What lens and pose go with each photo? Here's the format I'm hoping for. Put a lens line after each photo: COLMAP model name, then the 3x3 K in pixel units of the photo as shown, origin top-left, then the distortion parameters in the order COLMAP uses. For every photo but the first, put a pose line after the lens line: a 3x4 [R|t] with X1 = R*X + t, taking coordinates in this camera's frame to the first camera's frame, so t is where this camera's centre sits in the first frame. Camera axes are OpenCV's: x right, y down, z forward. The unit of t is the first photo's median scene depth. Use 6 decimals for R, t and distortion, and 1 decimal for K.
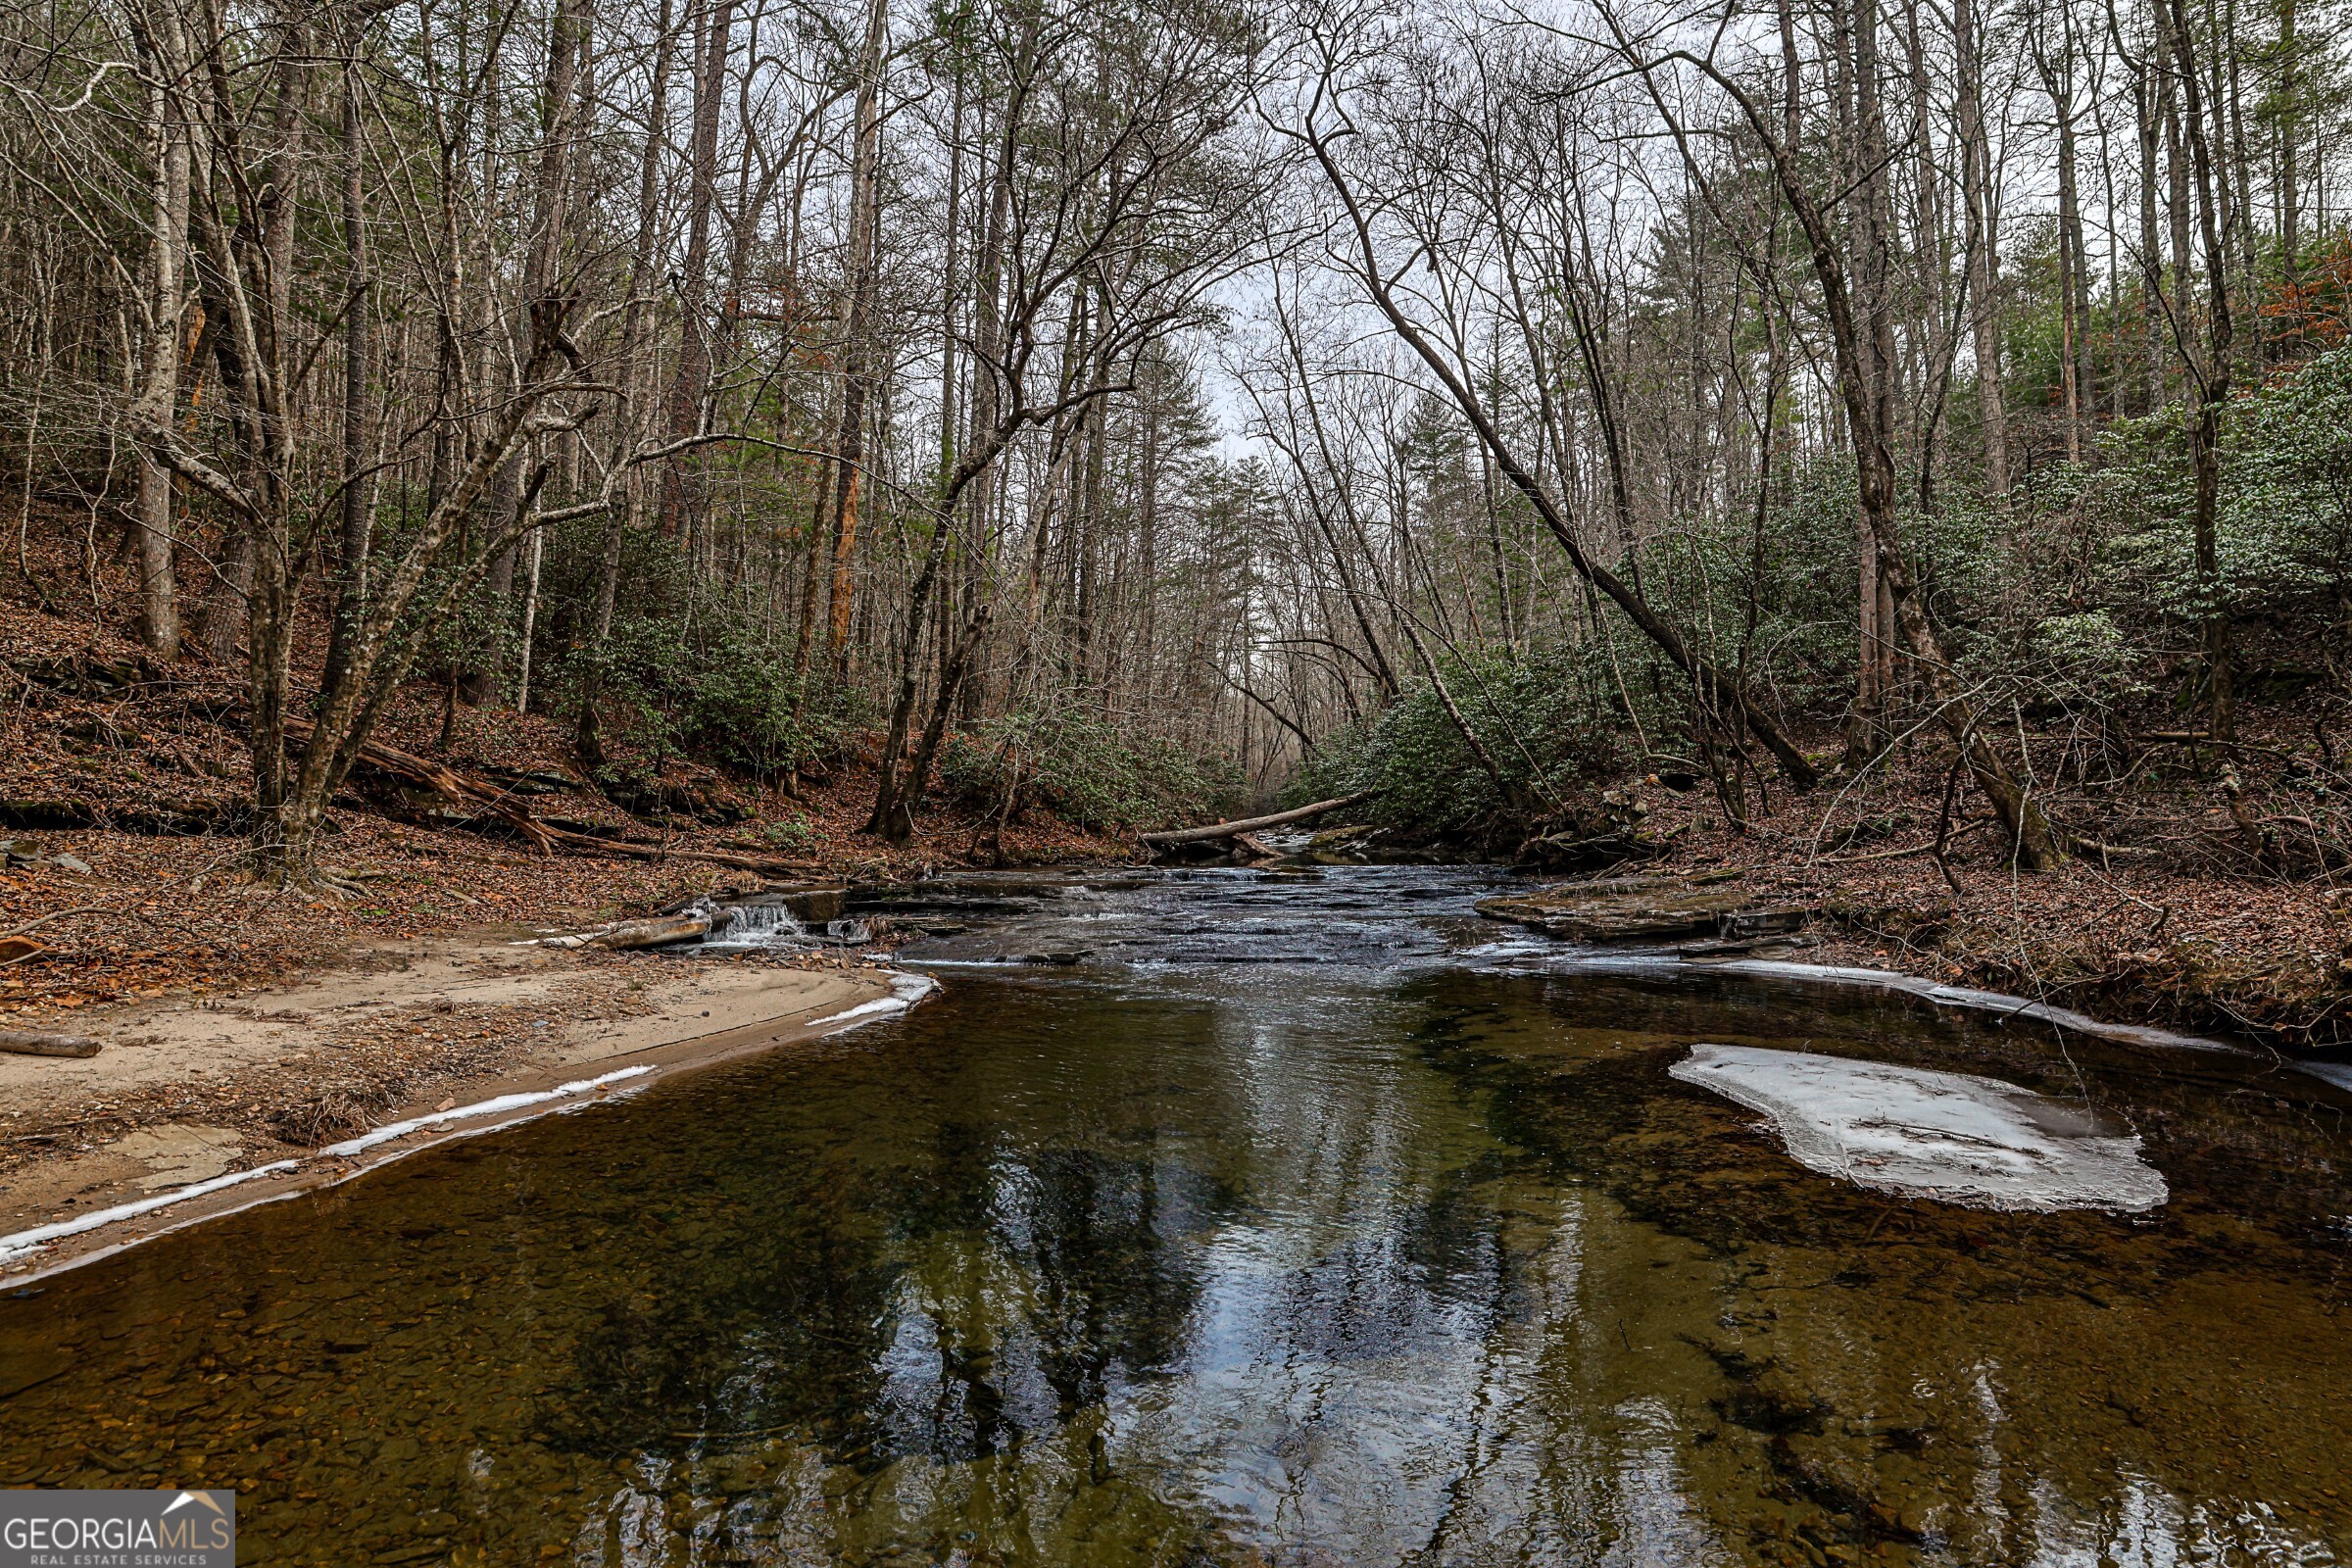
lens RADIAL K [[1104.9, 0, 1176.0], [0, 1104.9, 784.0], [0, 0, 1]] dist [-0.047151, 0.014754]
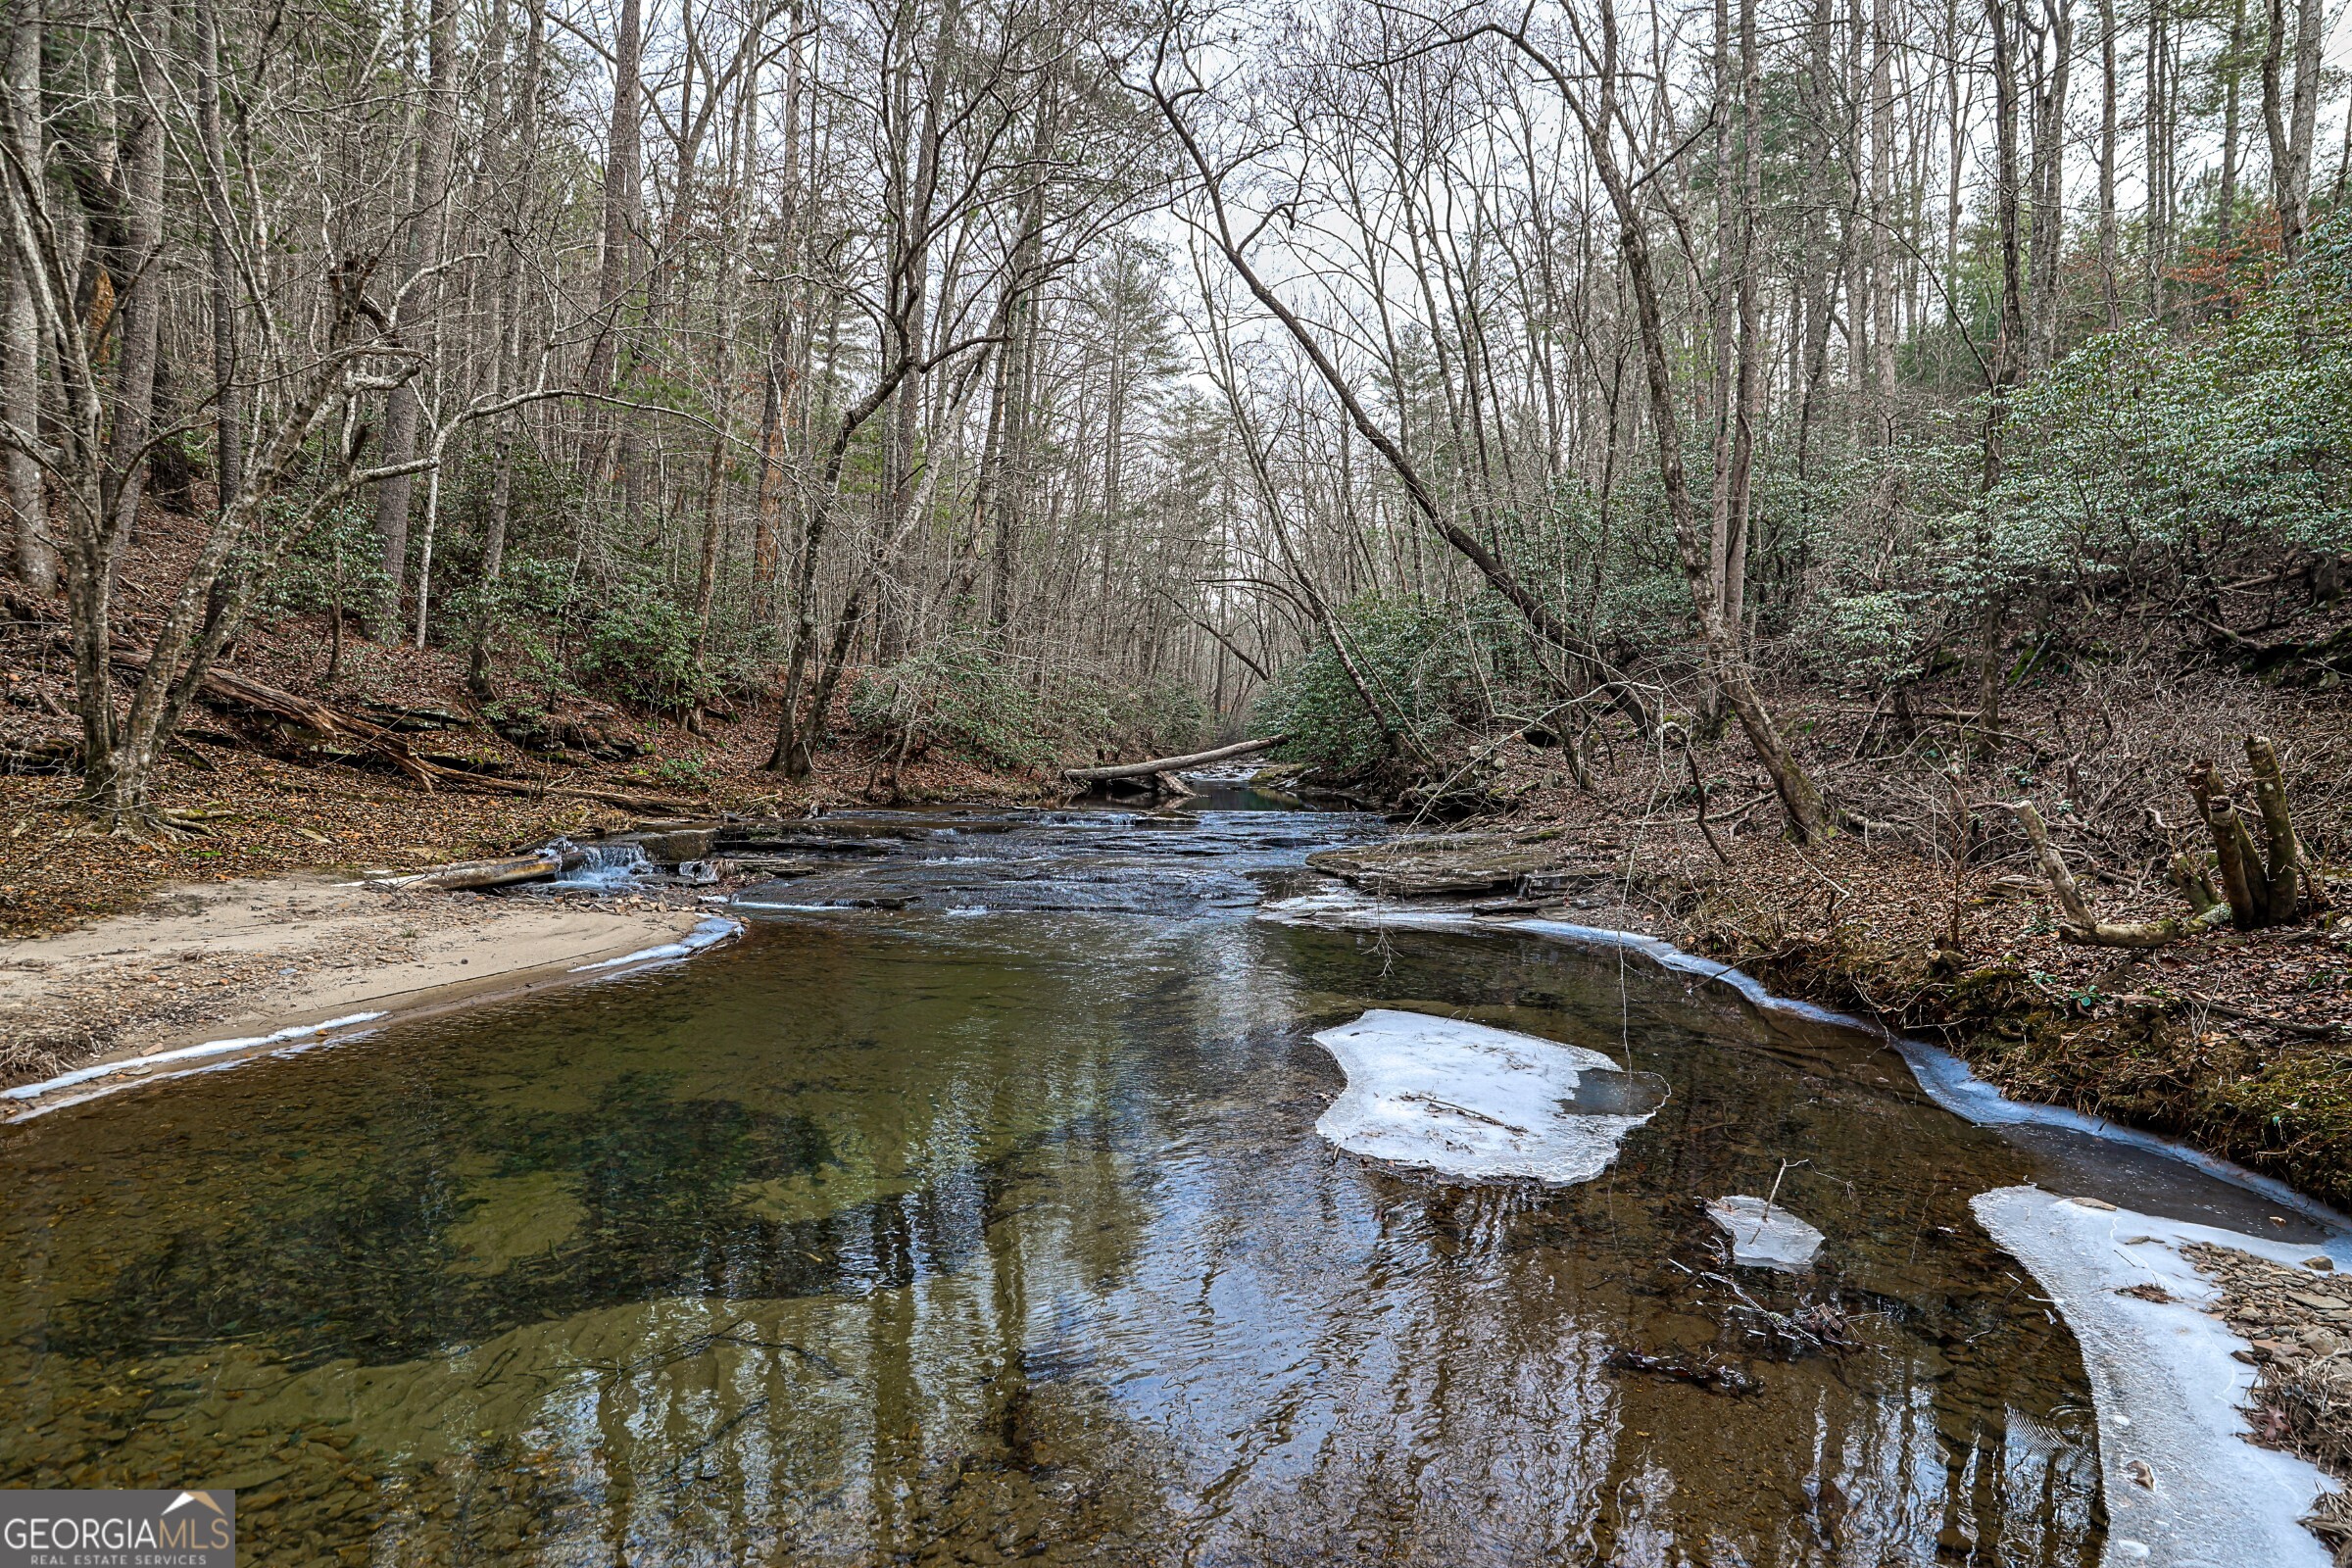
lens RADIAL K [[1095.4, 0, 1176.0], [0, 1095.4, 784.0], [0, 0, 1]] dist [-0.042965, 0.013188]
pose [[0.999754, 0.019871, 0.009860, 0.145049], [-0.020489, 0.997541, 0.067029, -0.028689], [-0.008504, -0.067214, 0.997702, -0.034093]]
